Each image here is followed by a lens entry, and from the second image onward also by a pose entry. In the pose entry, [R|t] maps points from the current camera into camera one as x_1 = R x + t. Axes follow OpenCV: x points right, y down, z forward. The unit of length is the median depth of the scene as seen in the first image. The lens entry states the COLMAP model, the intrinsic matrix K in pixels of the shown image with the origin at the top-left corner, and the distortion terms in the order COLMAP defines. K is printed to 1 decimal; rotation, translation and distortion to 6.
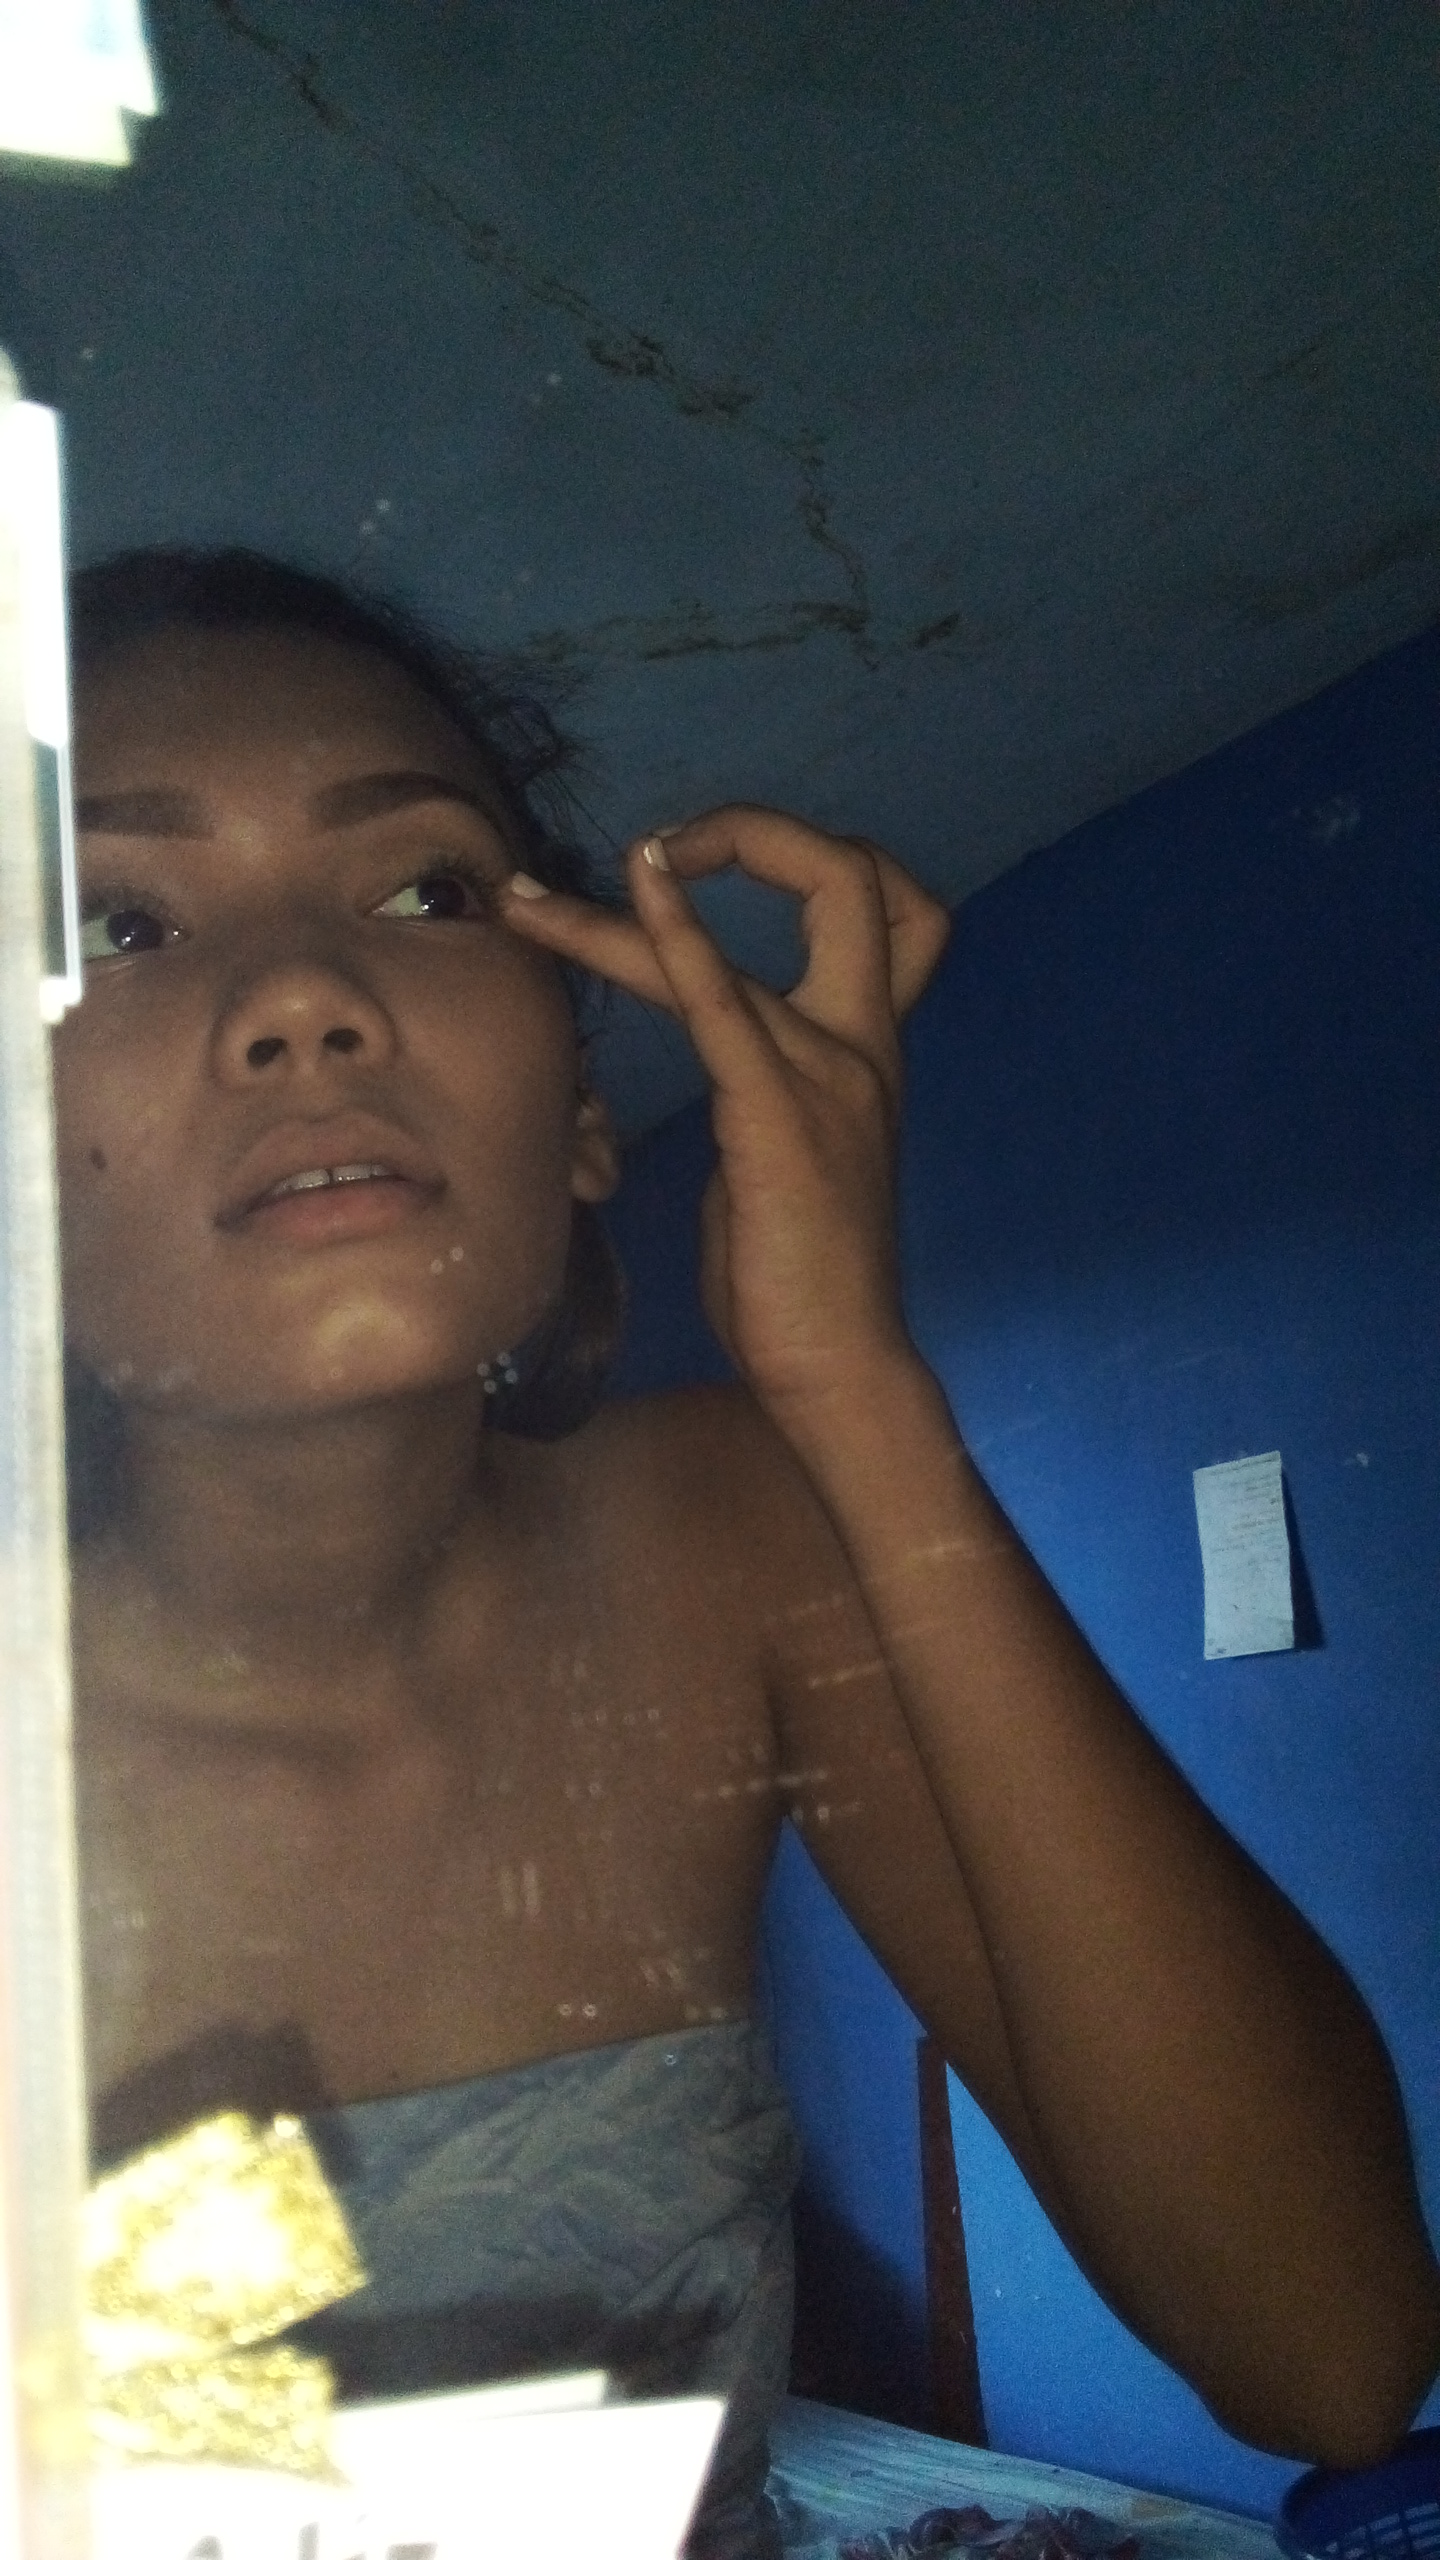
lens RADIAL K [[2482.0, 0, 709.7], [0, 2482.0, 1263.8], [0, 0, 1]] dist [0.102739, -0.205060]
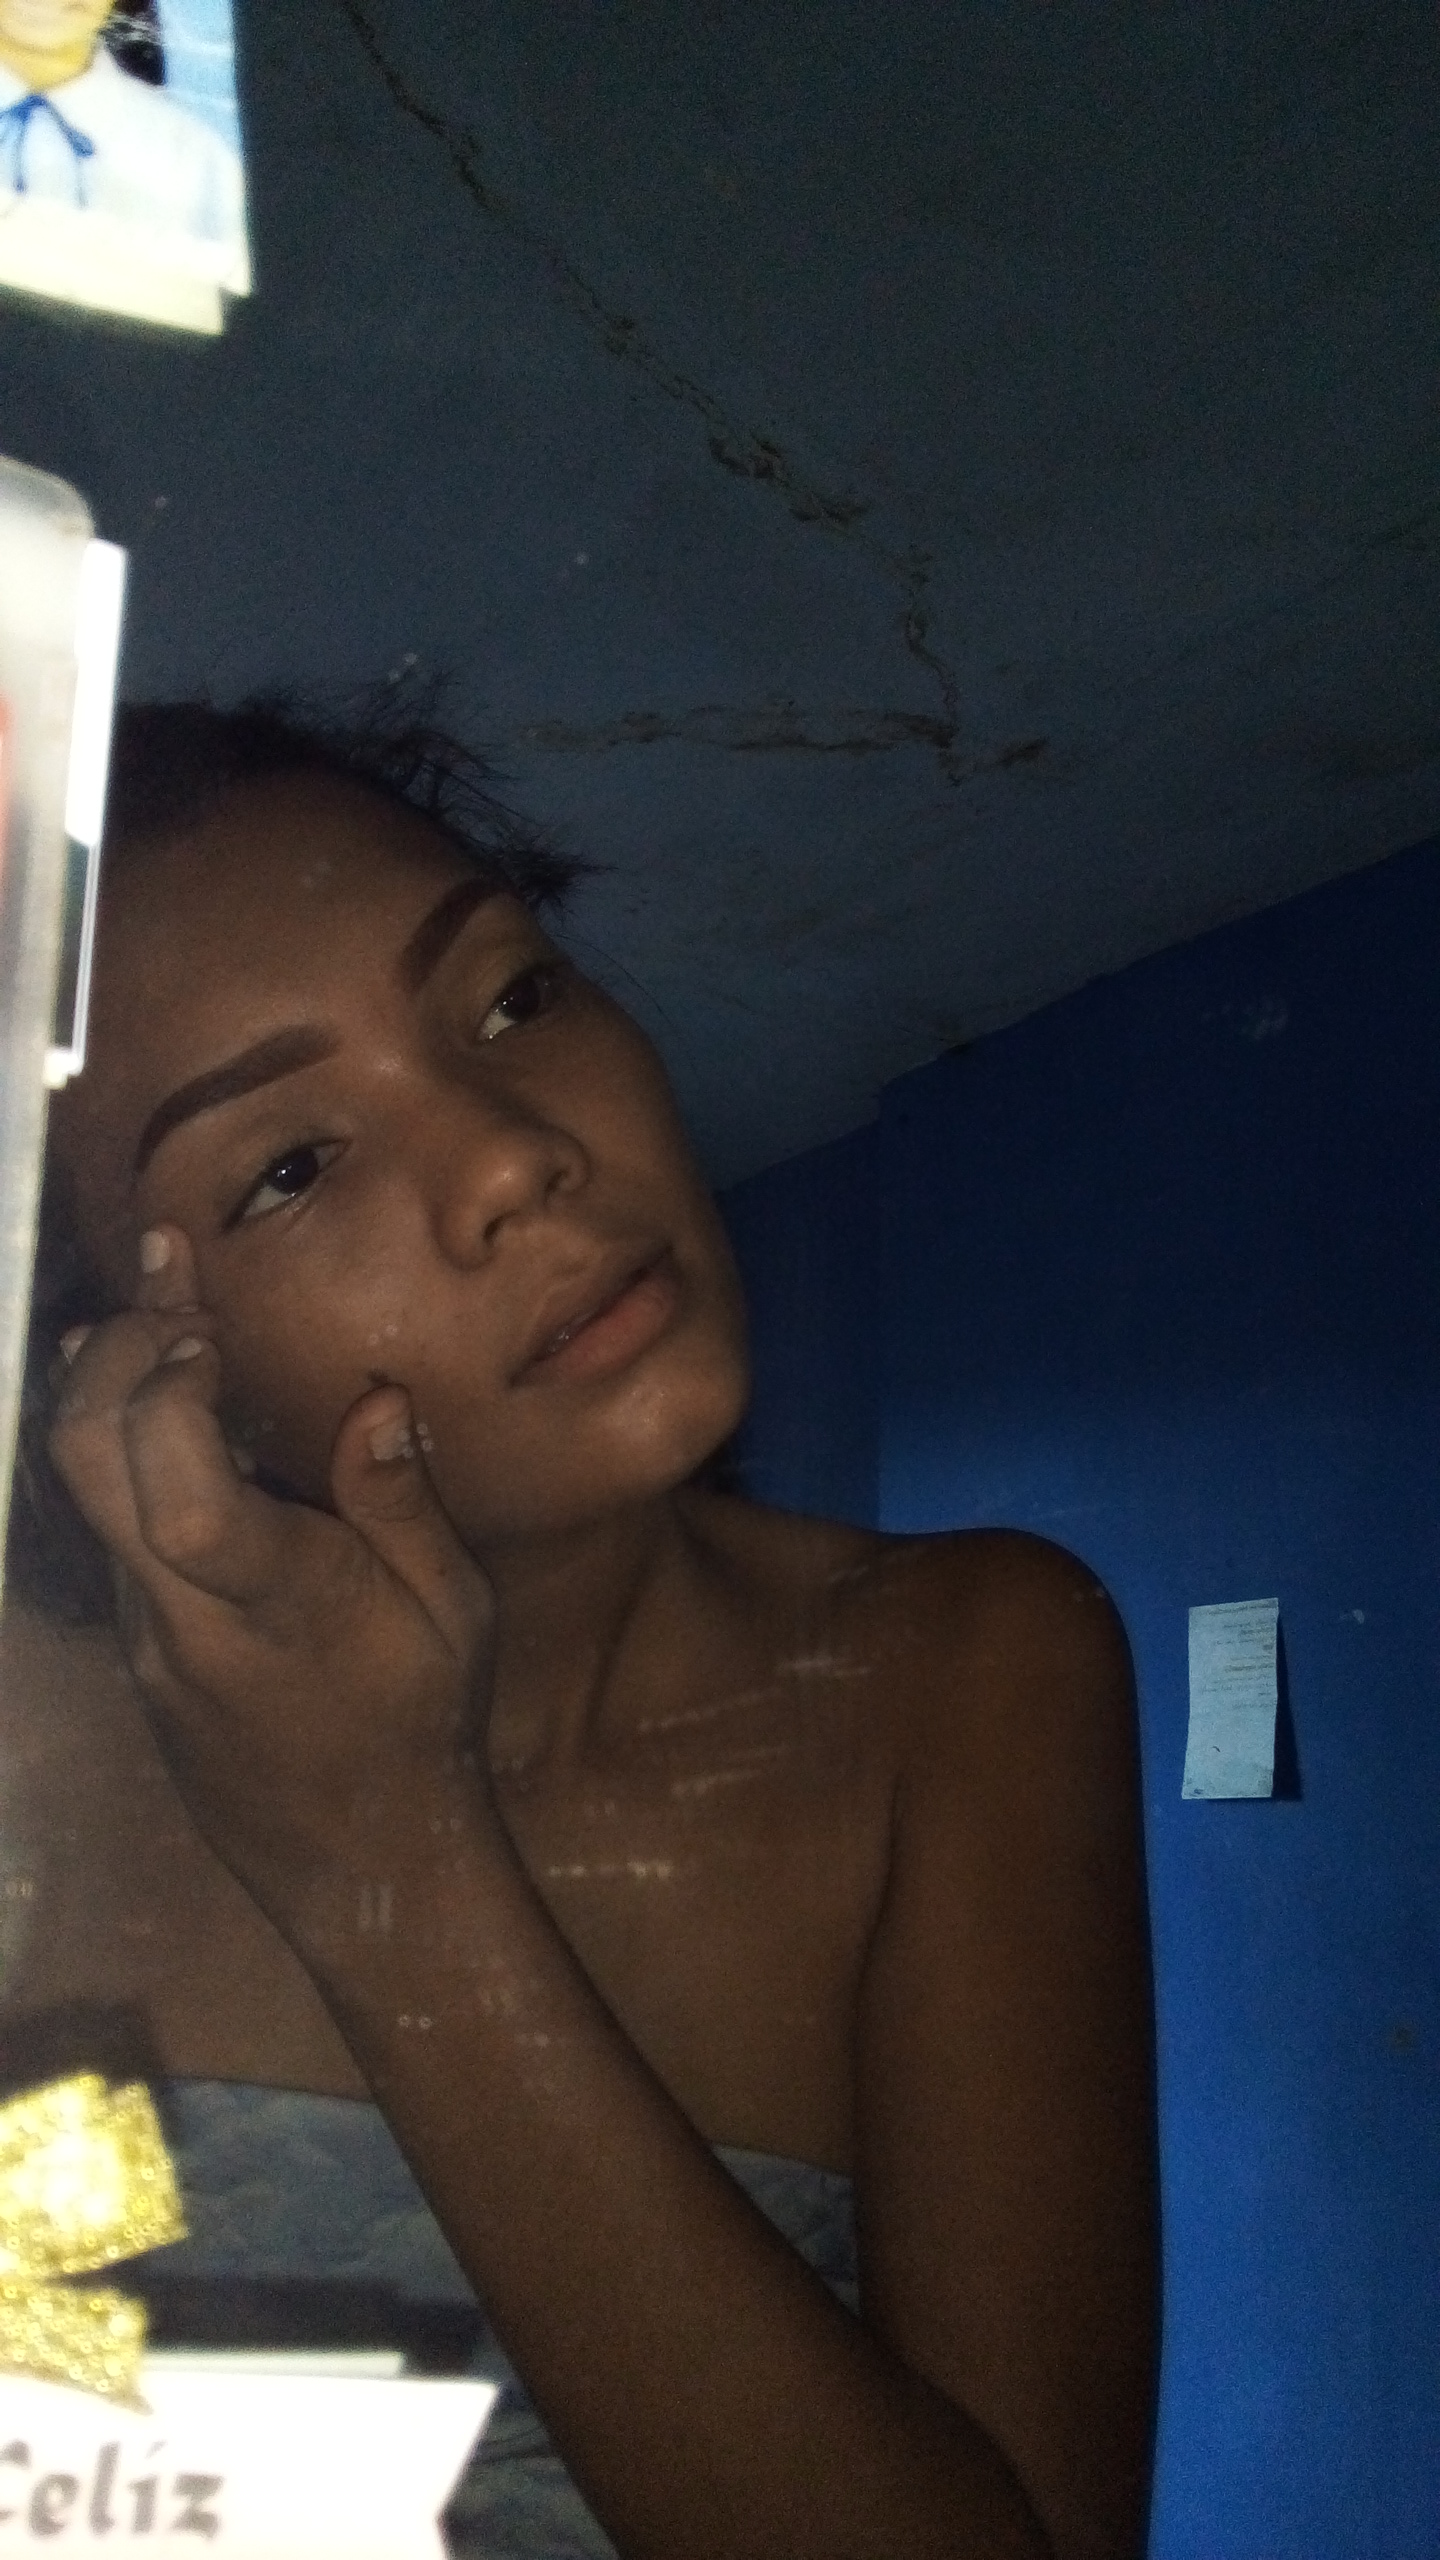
lens RADIAL K [[2482.0, 0, 709.7], [0, 2482.0, 1263.8], [0, 0, 1]] dist [0.102739, -0.205060]
pose [[0.993665, 0.111251, -0.015916, 0.052236], [-0.111711, 0.993234, -0.031736, -0.013577], [0.012278, 0.033313, 0.999370, -0.109033]]
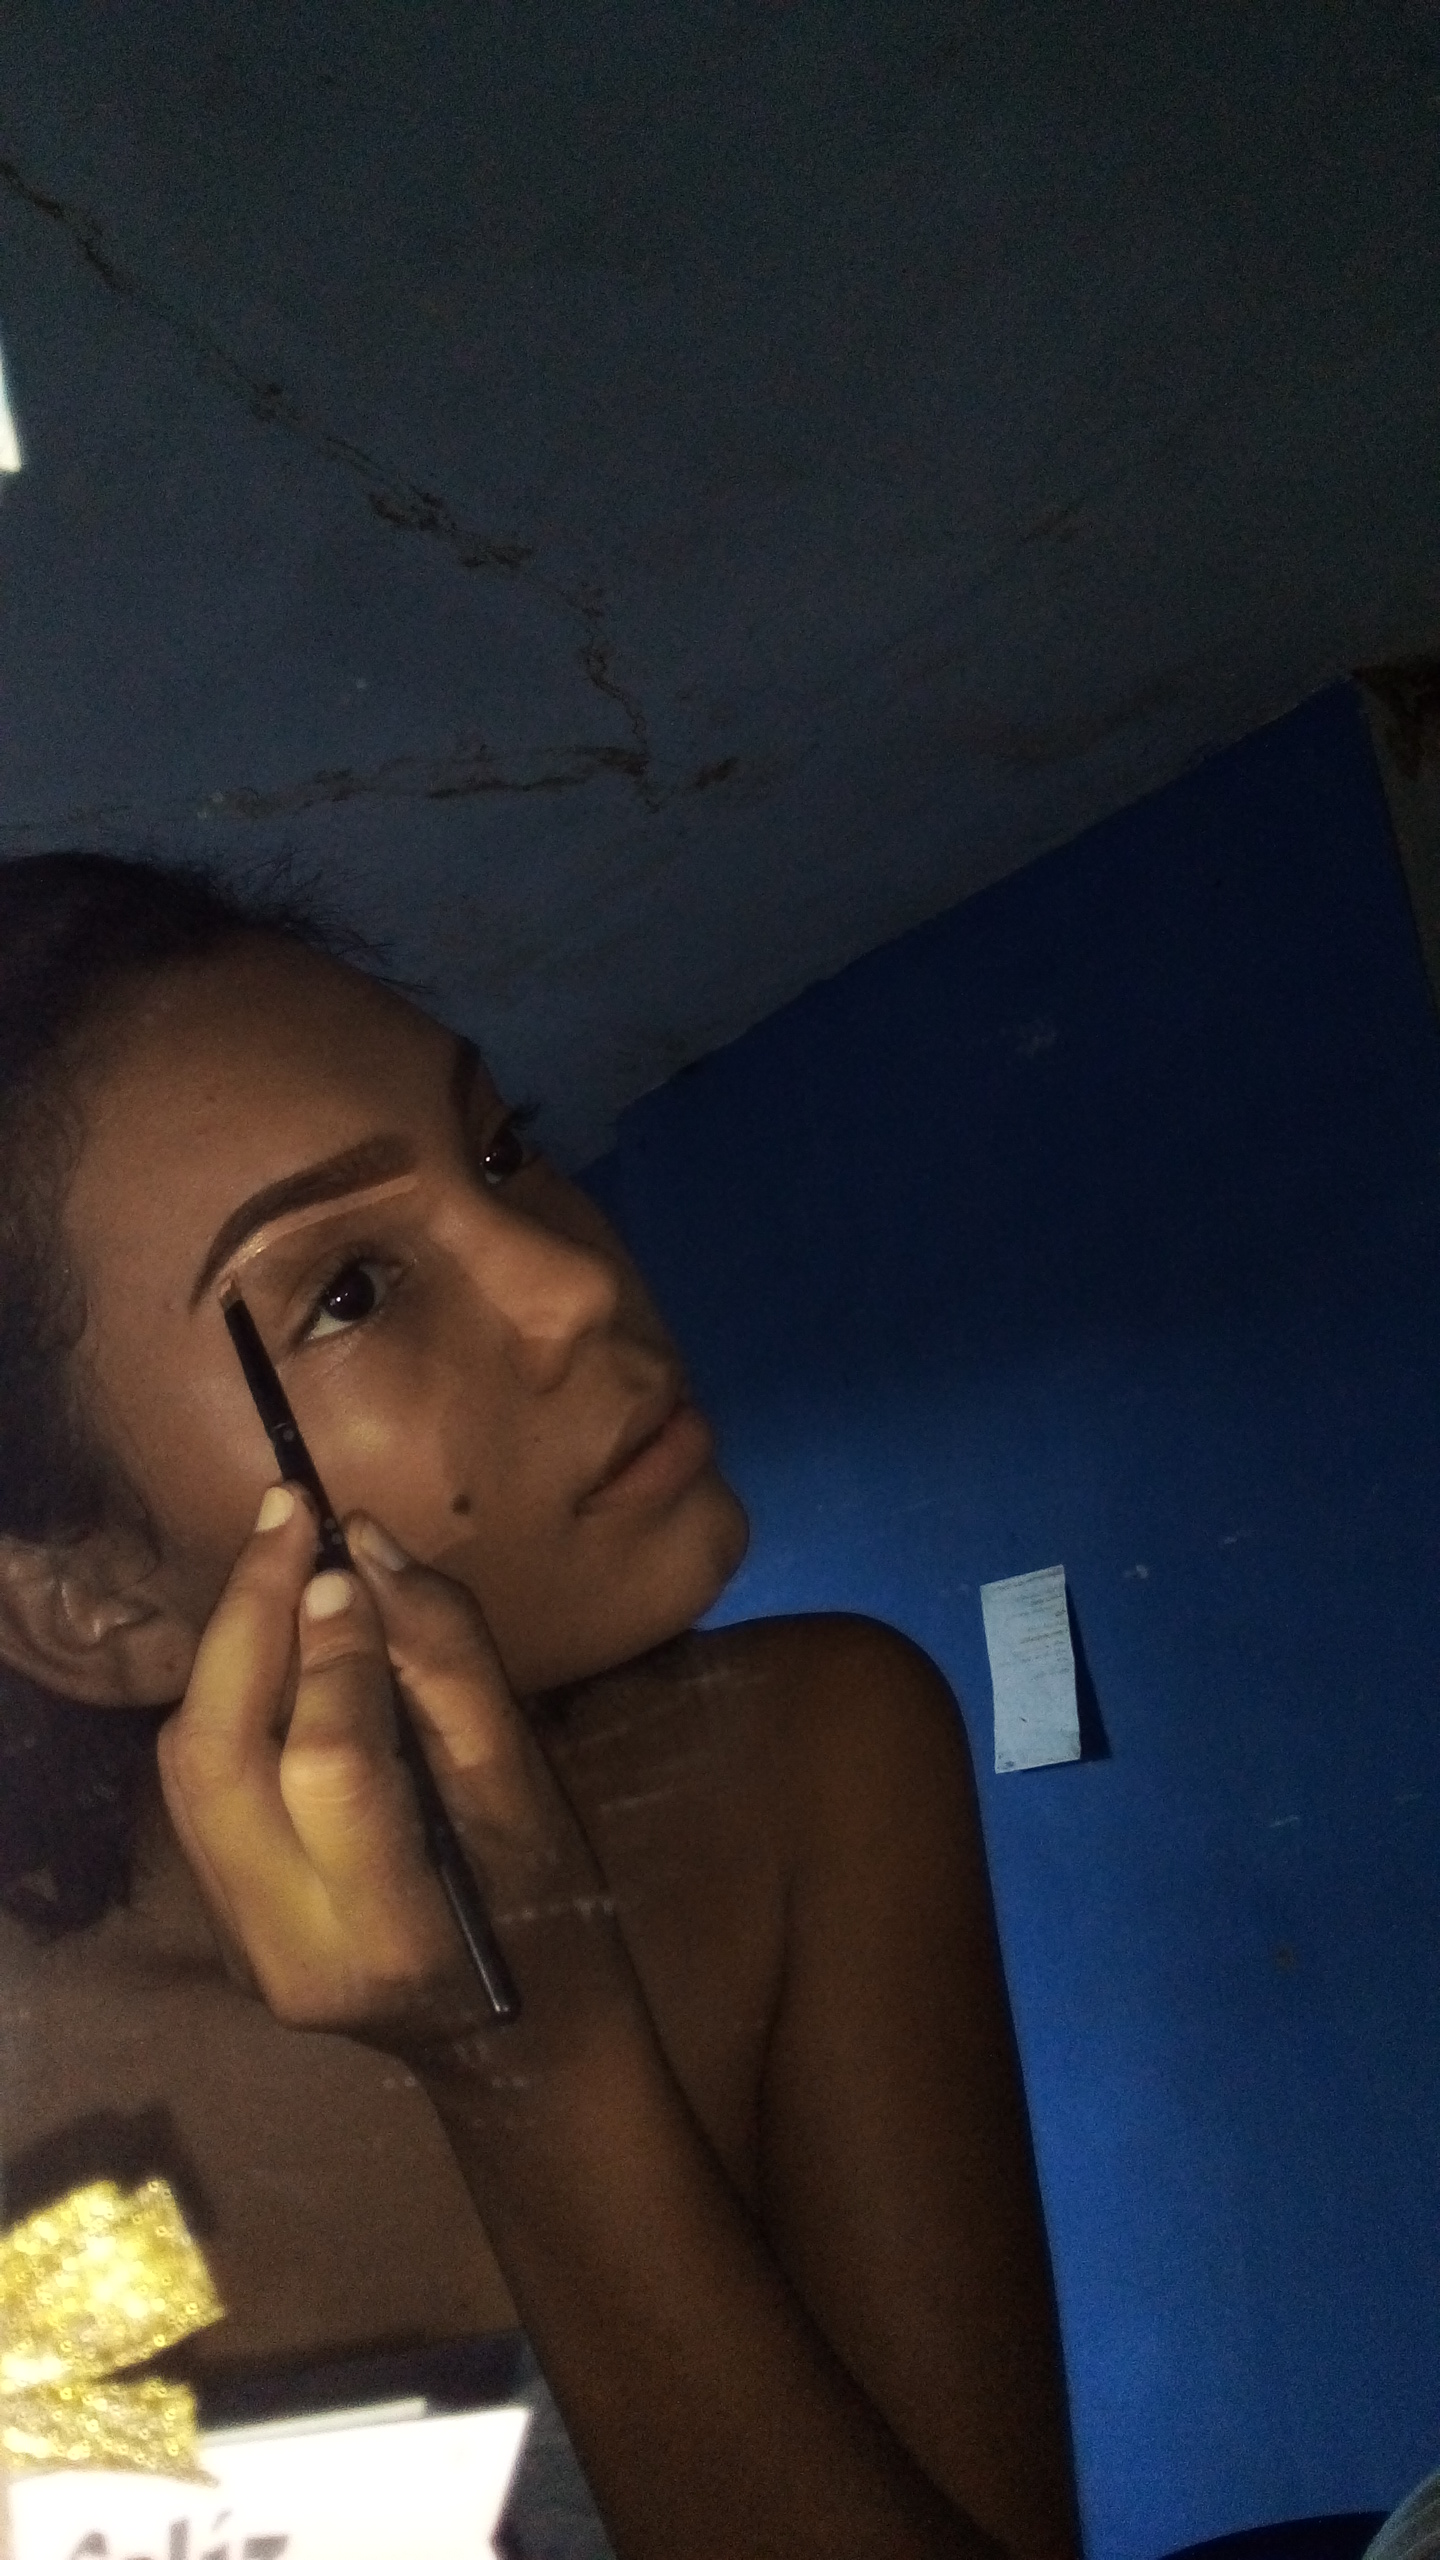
lens RADIAL K [[2482.0, 0, 709.7], [0, 2482.0, 1263.8], [0, 0, 1]] dist [0.102739, -0.205060]
pose [[0.996410, -0.012539, 0.083724, -0.001014], [0.016624, 0.998696, -0.048267, -0.023917], [-0.083010, 0.049486, 0.995319, -0.182629]]
